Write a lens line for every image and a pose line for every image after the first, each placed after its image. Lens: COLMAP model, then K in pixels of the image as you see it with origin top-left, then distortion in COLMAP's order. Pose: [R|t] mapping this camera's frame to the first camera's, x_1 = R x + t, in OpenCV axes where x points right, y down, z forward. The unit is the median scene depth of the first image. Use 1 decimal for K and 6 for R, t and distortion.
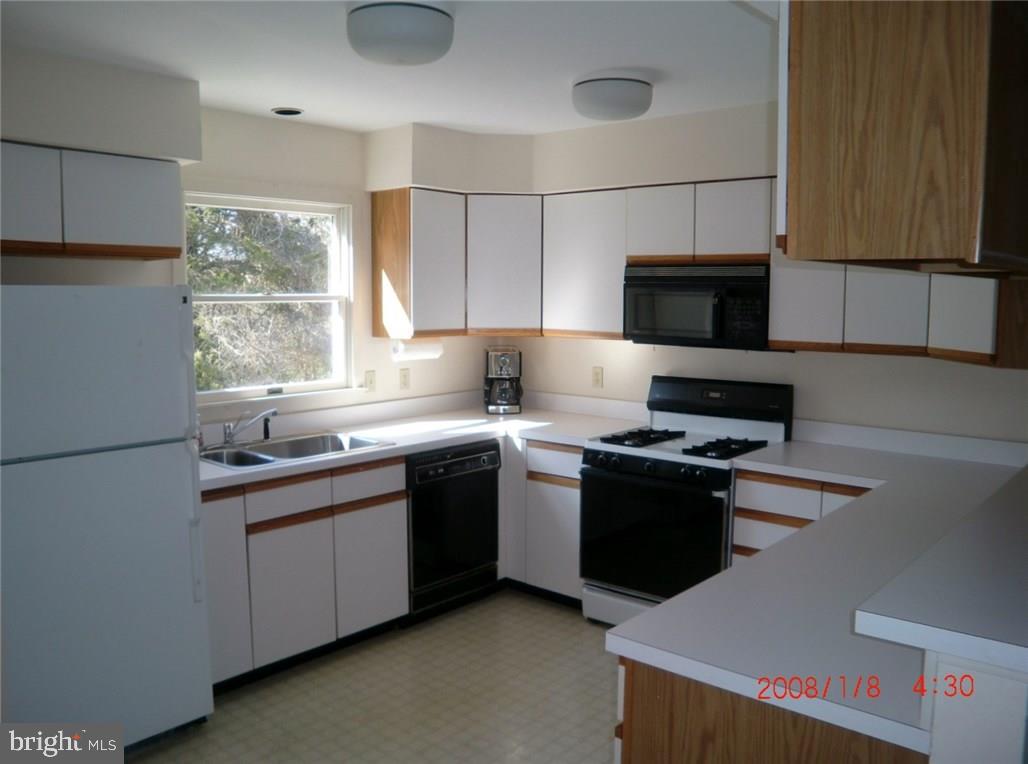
lens RADIAL K [[847.6, 0, 514.0], [0, 847.6, 382.0], [0, 0, 1]] dist [-0.159062, 0.153216]
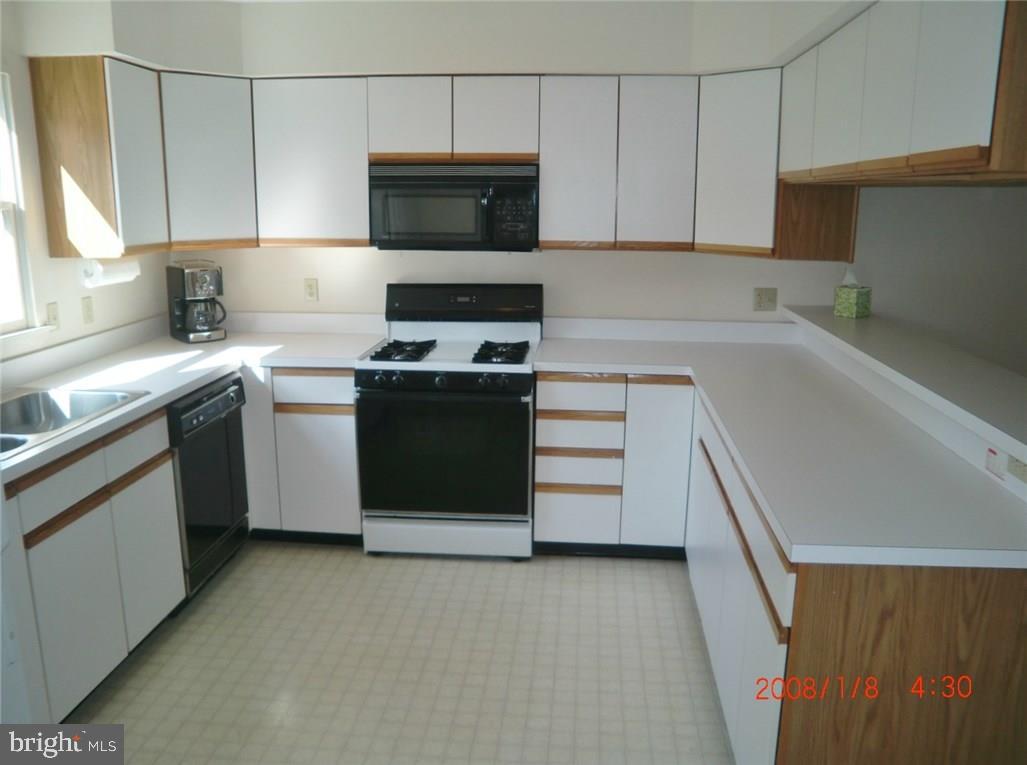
lens RADIAL K [[846.7, 0, 513.5], [0, 846.7, 382.5], [0, 0, 1]] dist [-0.159062, 0.153216]
pose [[0.805934, -0.127250, 0.578168, -0.288438], [0.059342, 0.989072, 0.134966, -0.018031], [-0.589024, -0.074464, 0.804678, 0.171368]]
